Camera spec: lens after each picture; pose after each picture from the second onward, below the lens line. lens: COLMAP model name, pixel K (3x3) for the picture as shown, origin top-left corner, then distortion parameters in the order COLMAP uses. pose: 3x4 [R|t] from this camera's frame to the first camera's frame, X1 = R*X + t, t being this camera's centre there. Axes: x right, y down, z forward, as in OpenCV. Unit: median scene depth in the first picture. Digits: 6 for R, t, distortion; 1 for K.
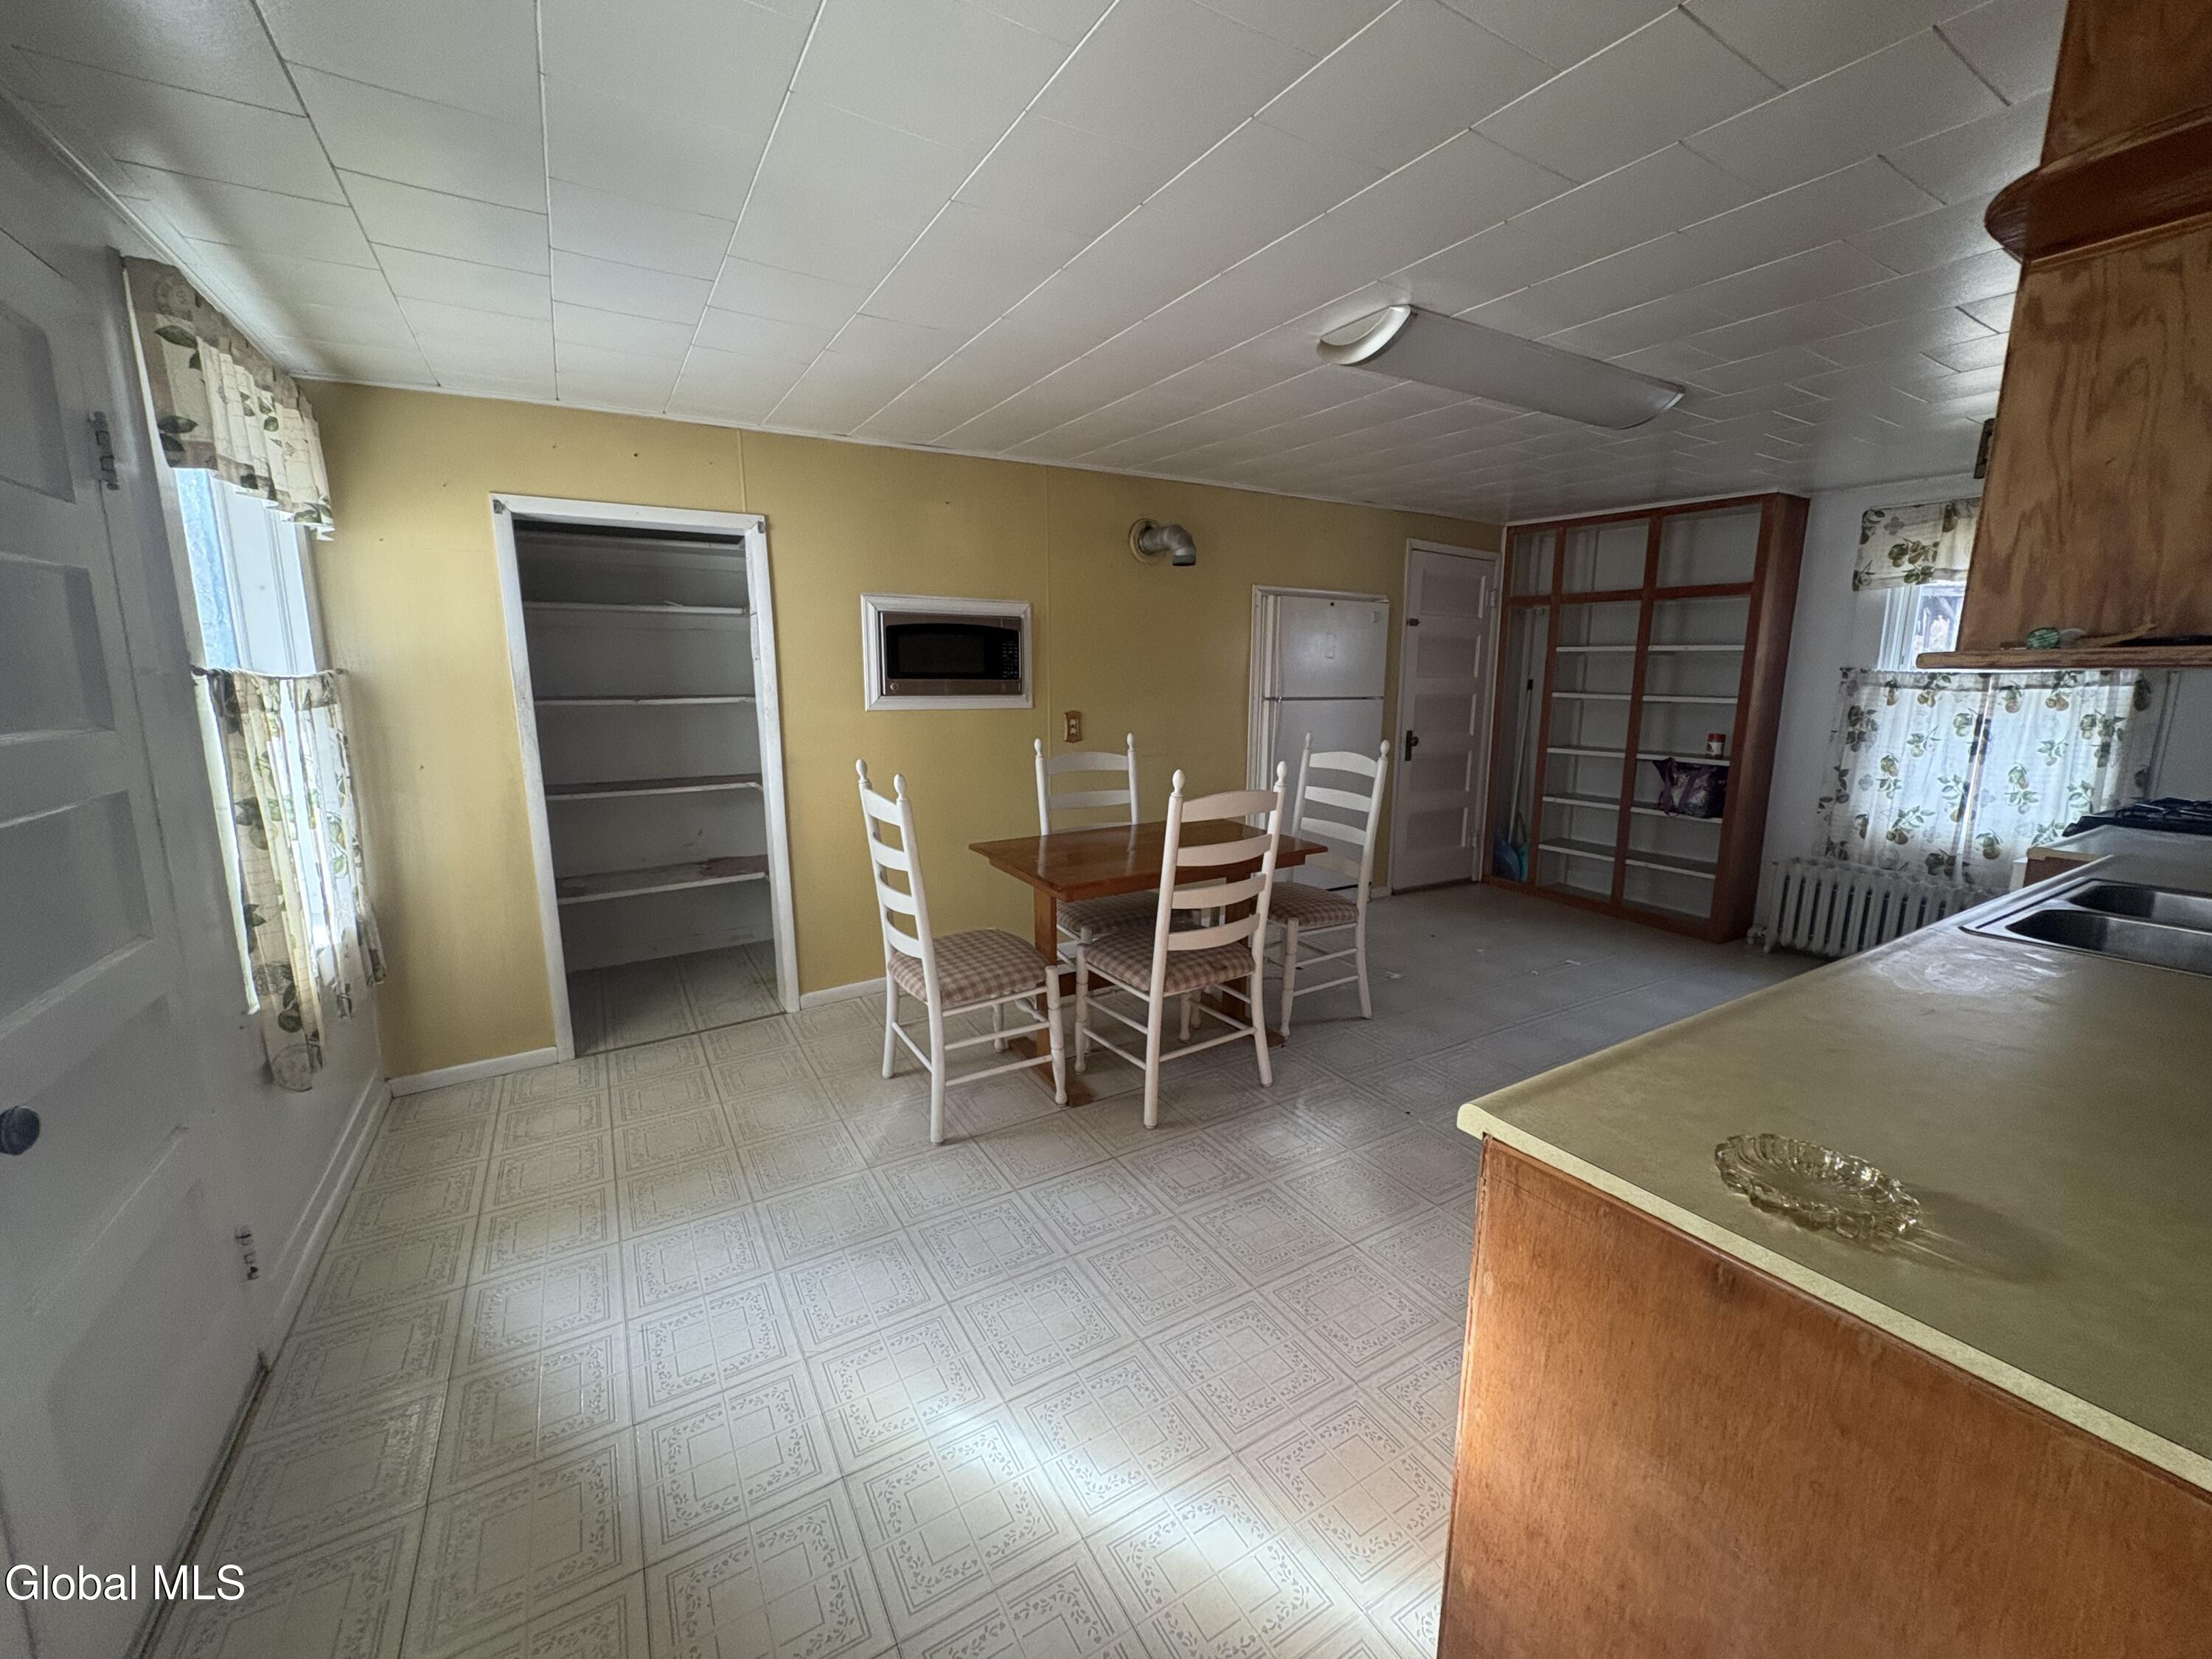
lens RADIAL K [[876.5, 0, 1108.8], [0, 876.5, 821.8], [0, 0, 1]] dist [-0.000020, 0.000091]
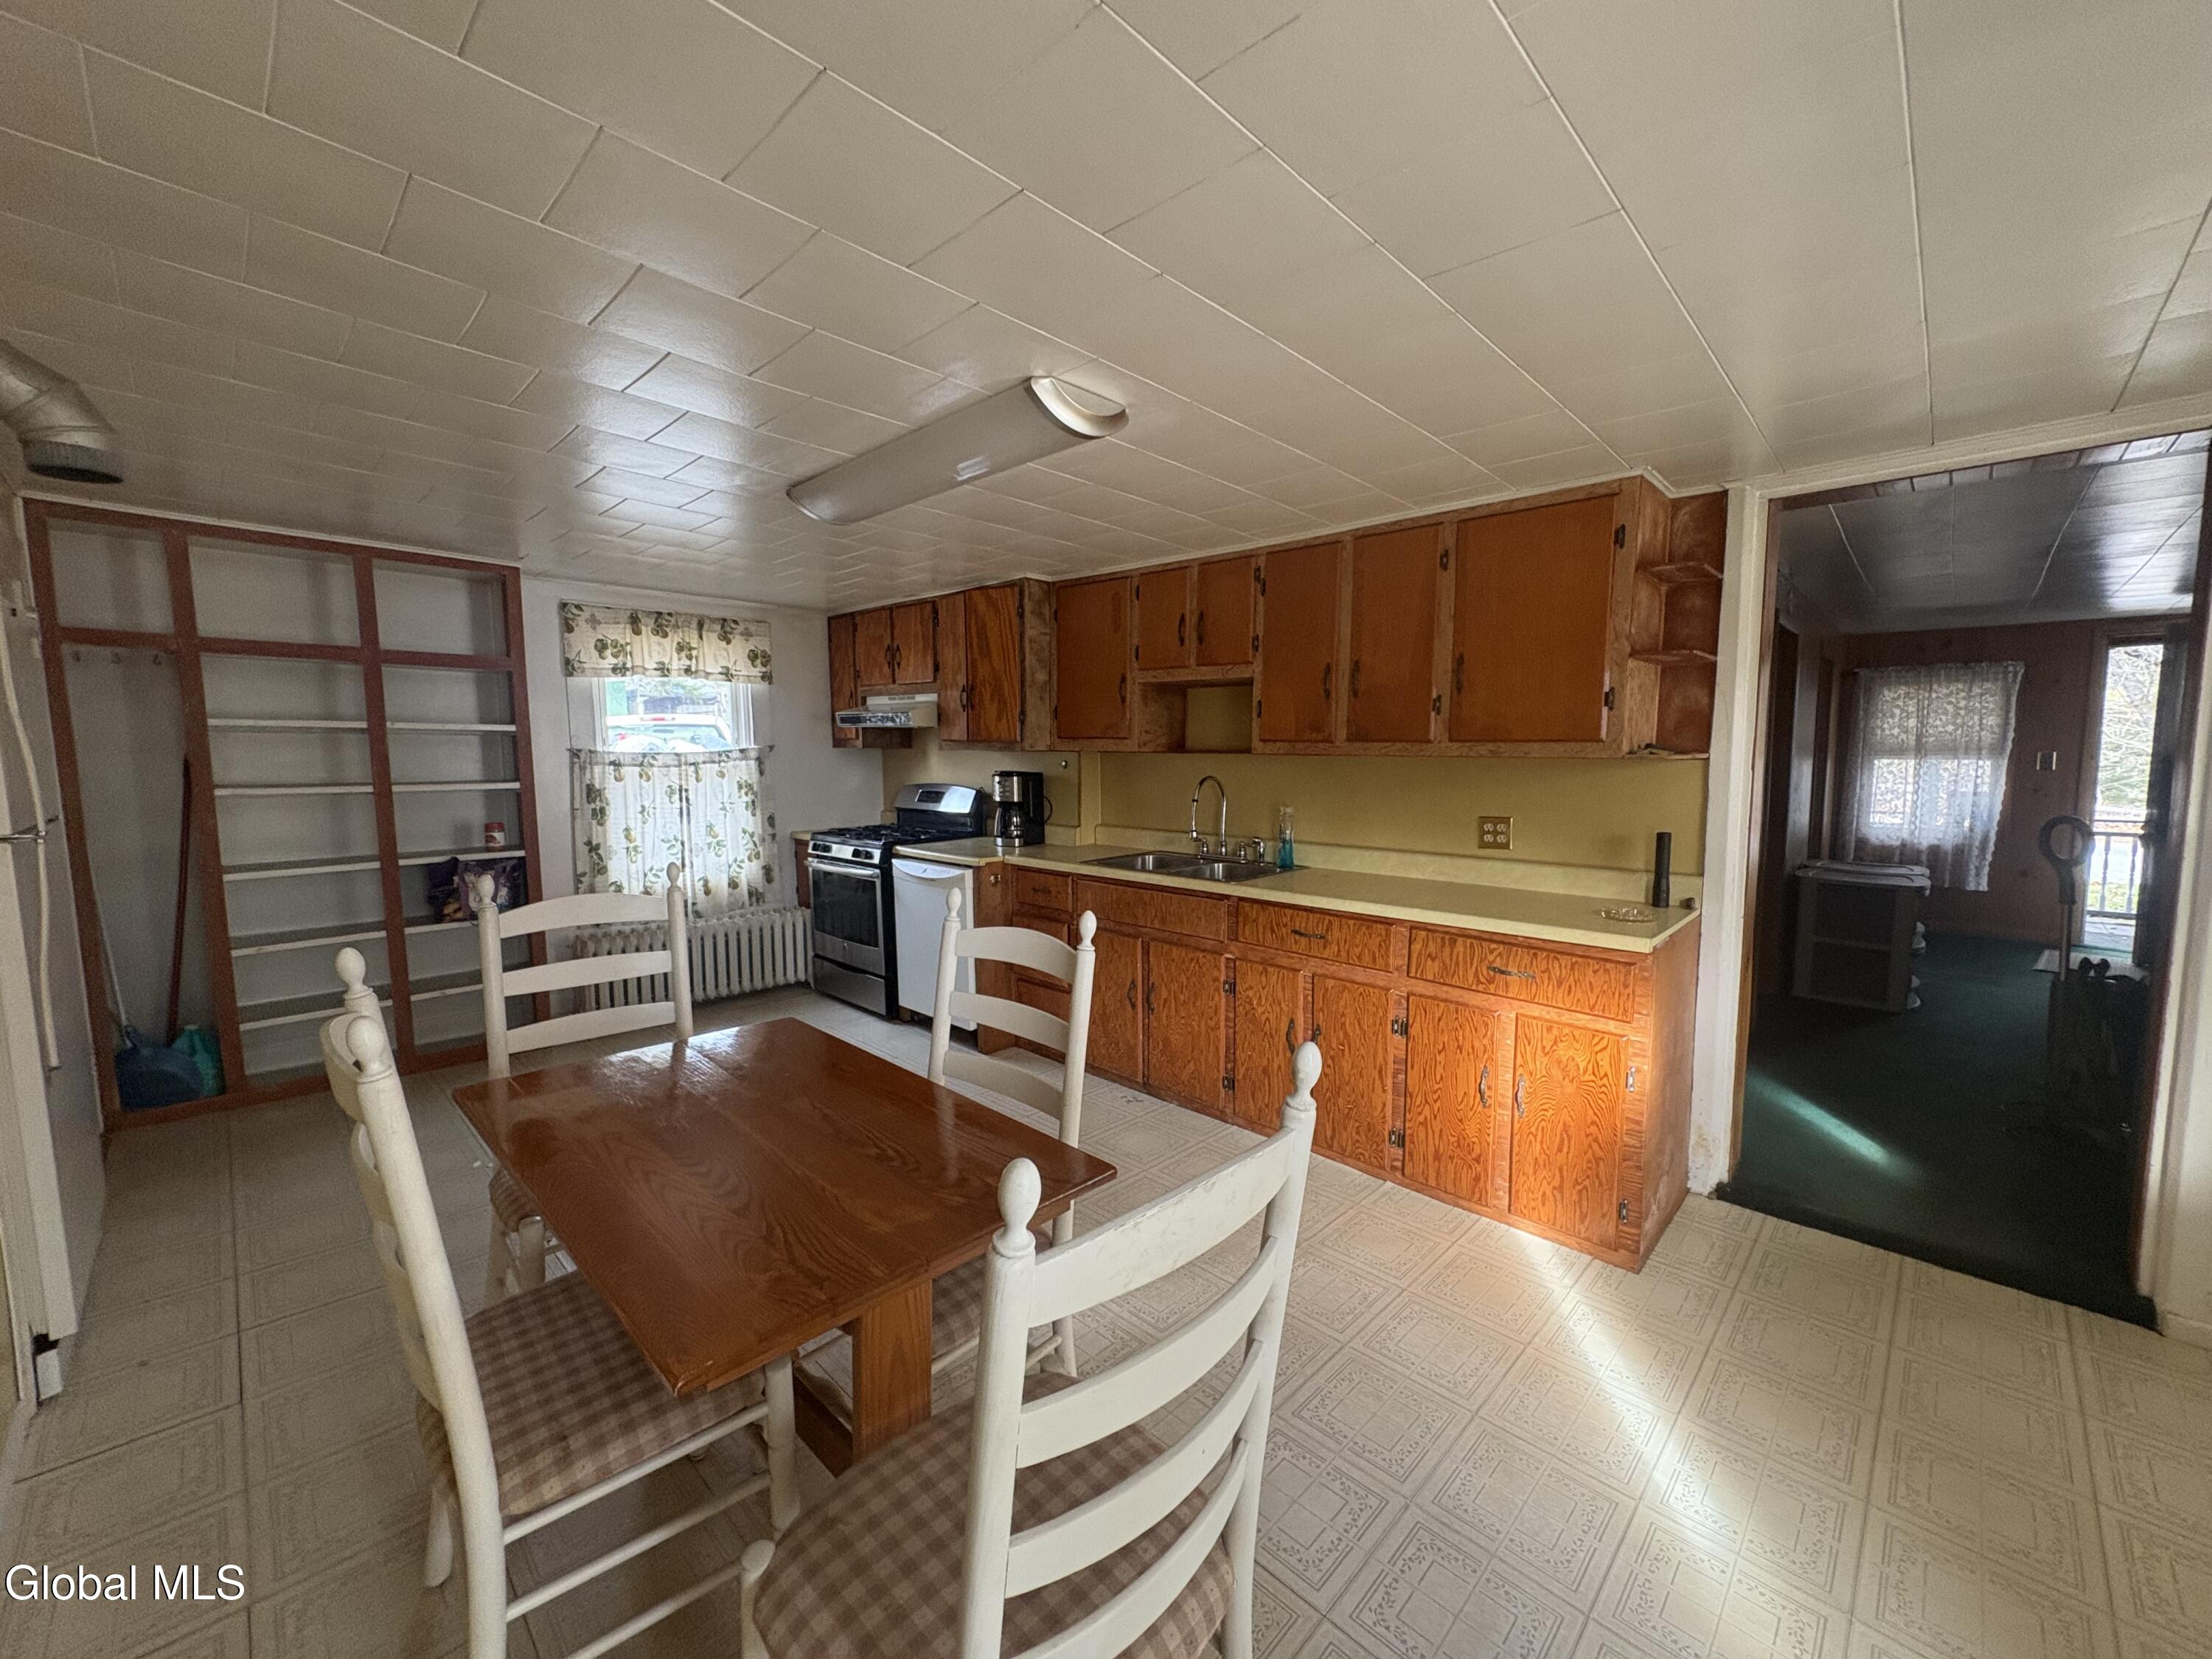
lens RADIAL K [[876.5, 0, 1104.3], [0, 876.5, 828.5], [0, 0, 1]] dist [-0.000020, 0.000091]
pose [[-0.237389, -0.095664, 0.966693, -0.341238], [0.165052, 0.976697, 0.137185, -0.125870], [-0.957290, 0.192121, -0.216068, 0.659029]]
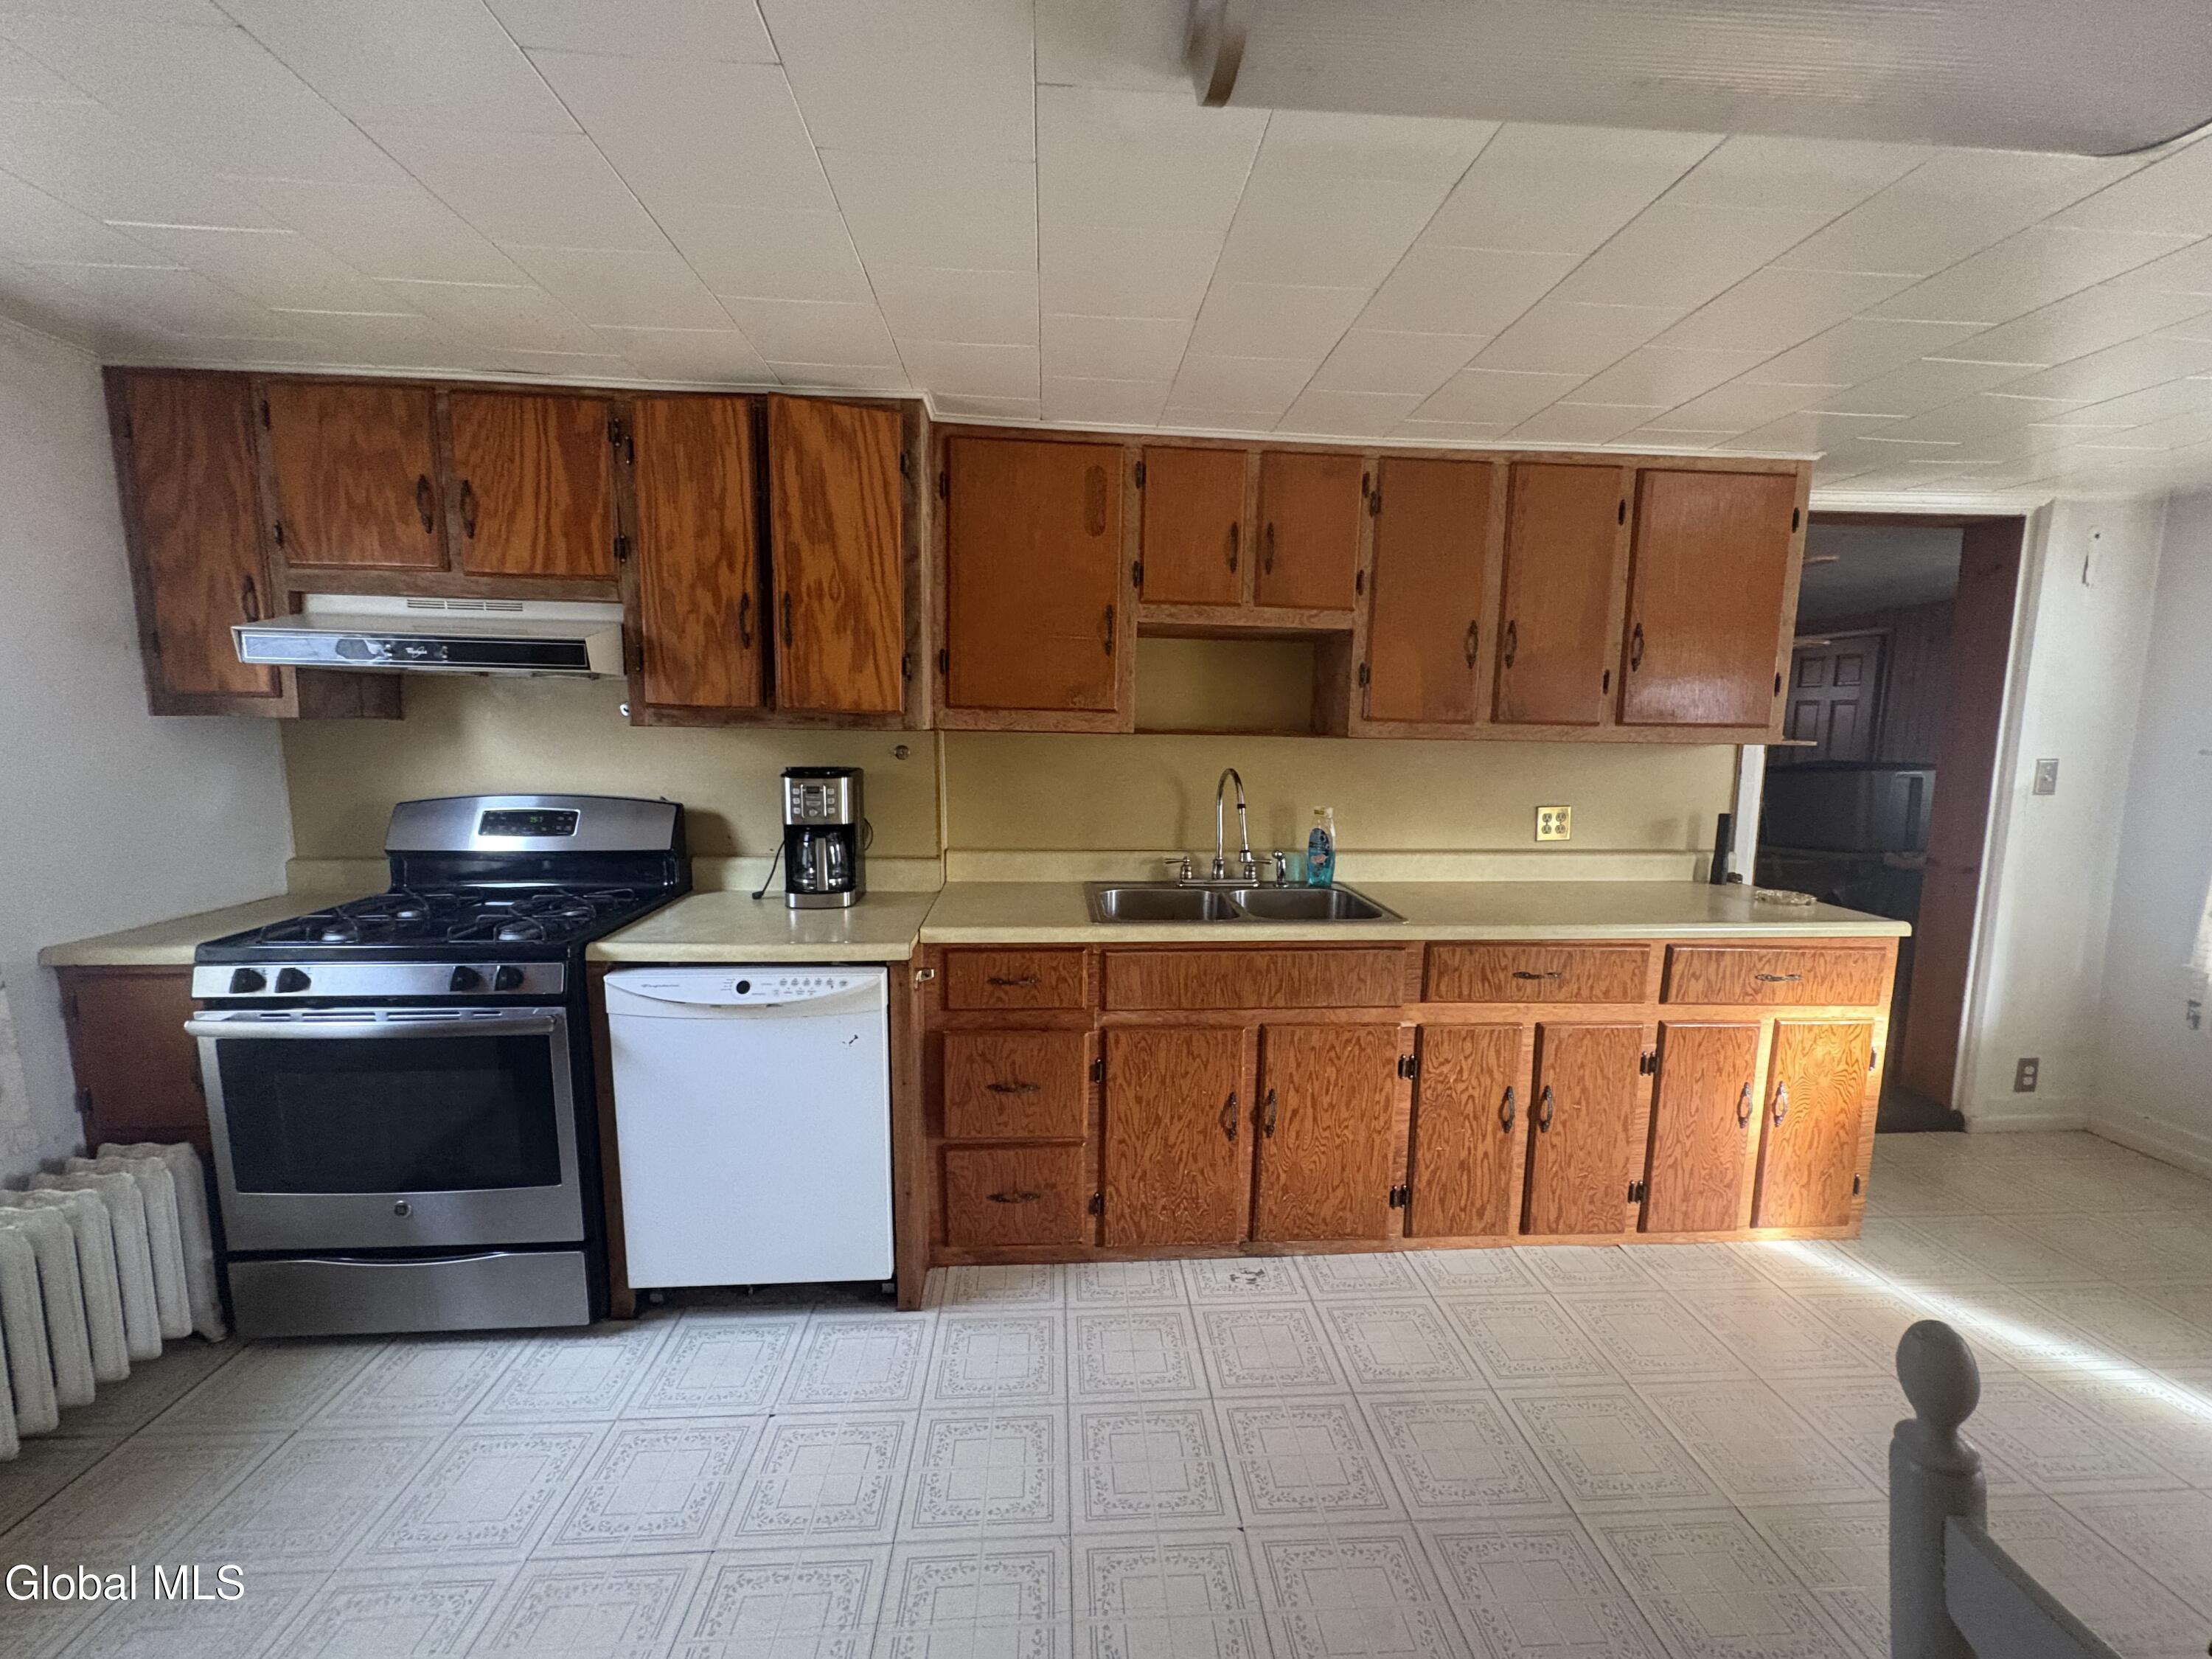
lens RADIAL K [[876.5, 0, 1109.0], [0, 876.5, 827.5], [0, 0, 1]] dist [-0.000020, 0.000091]
pose [[-0.881247, -0.074331, 0.466774, 0.293019], [0.063172, 0.960174, 0.272167, -0.171708], [-0.468415, 0.269333, -0.841455, 0.926692]]
